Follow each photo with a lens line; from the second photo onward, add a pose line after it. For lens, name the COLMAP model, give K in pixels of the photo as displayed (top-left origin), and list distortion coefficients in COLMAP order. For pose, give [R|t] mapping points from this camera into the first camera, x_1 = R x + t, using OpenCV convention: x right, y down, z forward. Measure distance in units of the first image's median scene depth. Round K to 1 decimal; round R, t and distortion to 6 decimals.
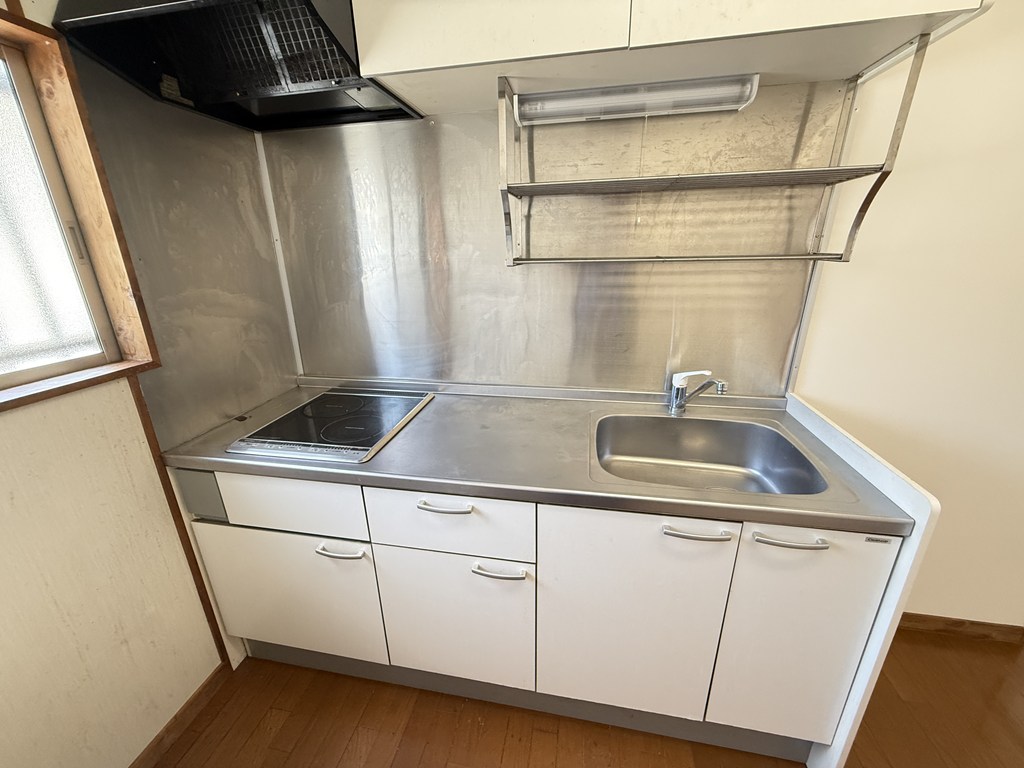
lens RADIAL K [[408.8, 0, 509.4], [0, 408.8, 384.8], [0, 0, 1]] dist [-0.000790, 0.000135]
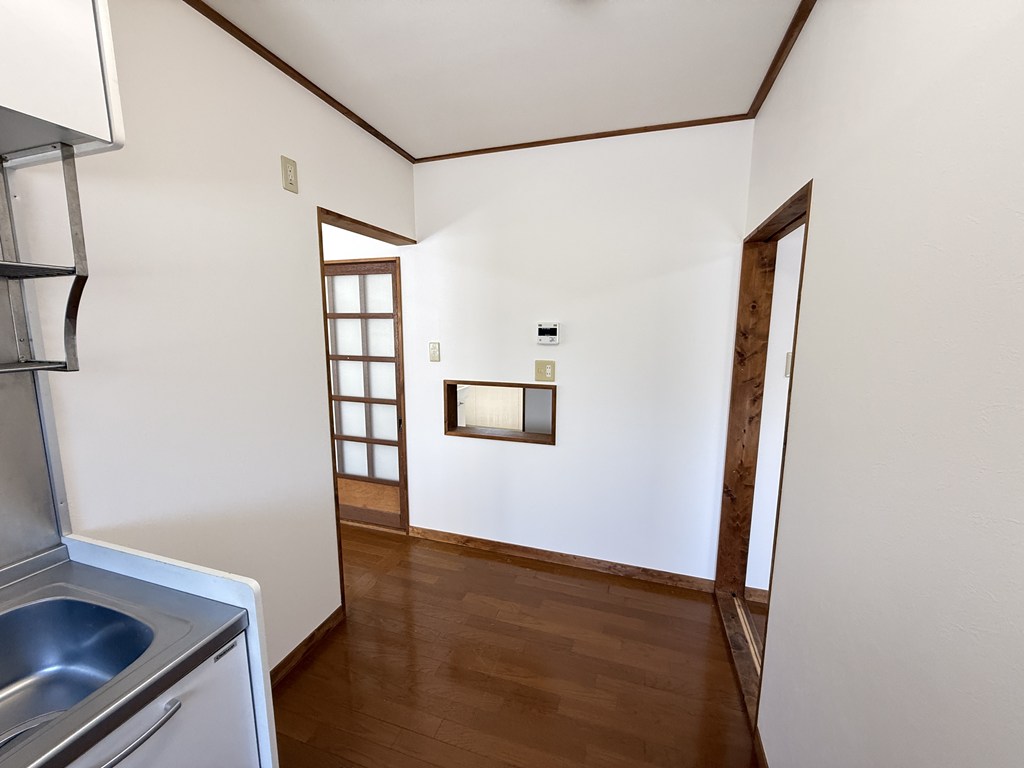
lens RADIAL K [[408.8, 0, 508.1], [0, 408.8, 381.9], [0, 0, 1]] dist [-0.000790, 0.000135]
pose [[0.130334, -0.131158, 0.982757, 0.099130], [0.318479, 0.944221, 0.083778, -0.059112], [-0.938927, 0.302068, 0.164835, 0.027192]]
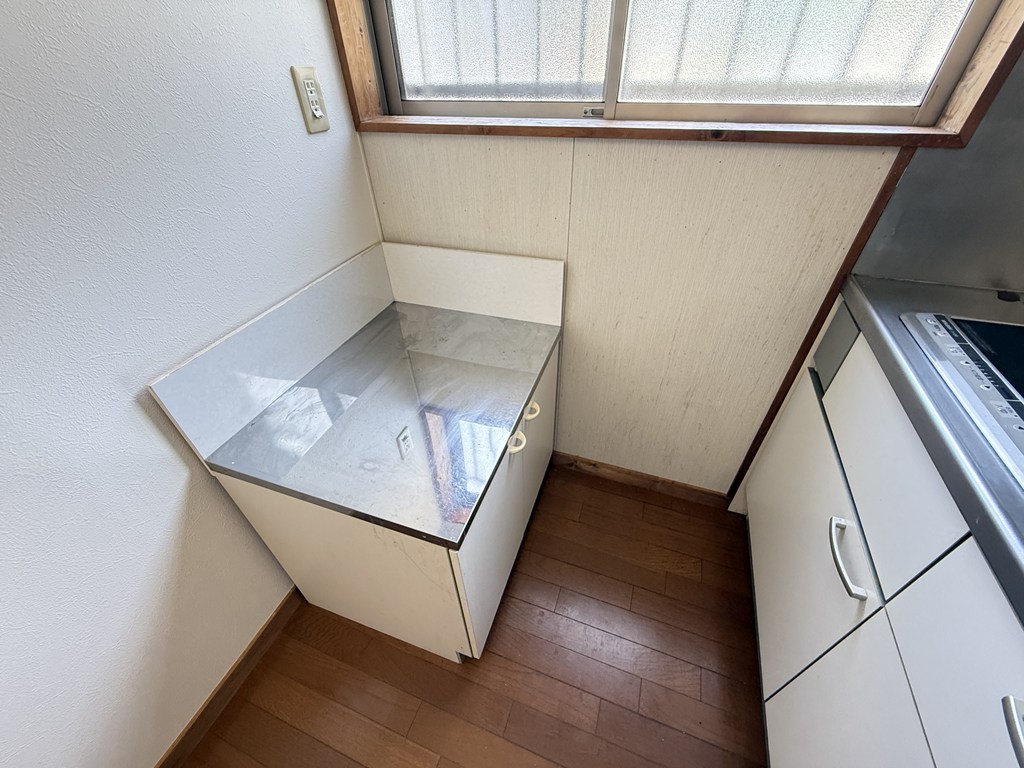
lens RADIAL K [[408.8, 0, 511.4], [0, 408.8, 384.8], [0, 0, 1]] dist [-0.000790, 0.000135]
pose [[-0.161897, 0.638083, -0.752754, -0.050860], [-0.291390, 0.697891, 0.654248, -0.000185], [0.942805, 0.325266, 0.072944, 0.398589]]
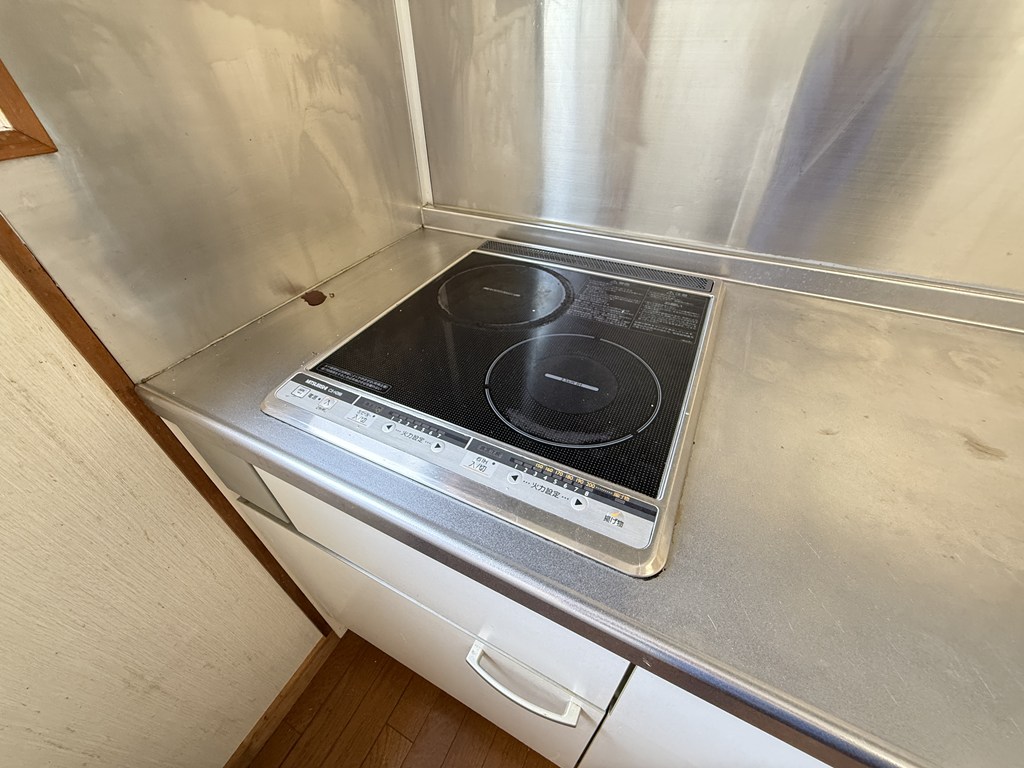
lens RADIAL K [[408.8, 0, 512.0], [0, 408.8, 382.9], [0, 0, 1]] dist [-0.000790, 0.000135]
pose [[0.962657, 0.177427, -0.204476, -0.365118], [-0.089473, 0.921368, 0.378252, -0.028025], [0.255510, -0.345832, 0.902837, 0.675121]]
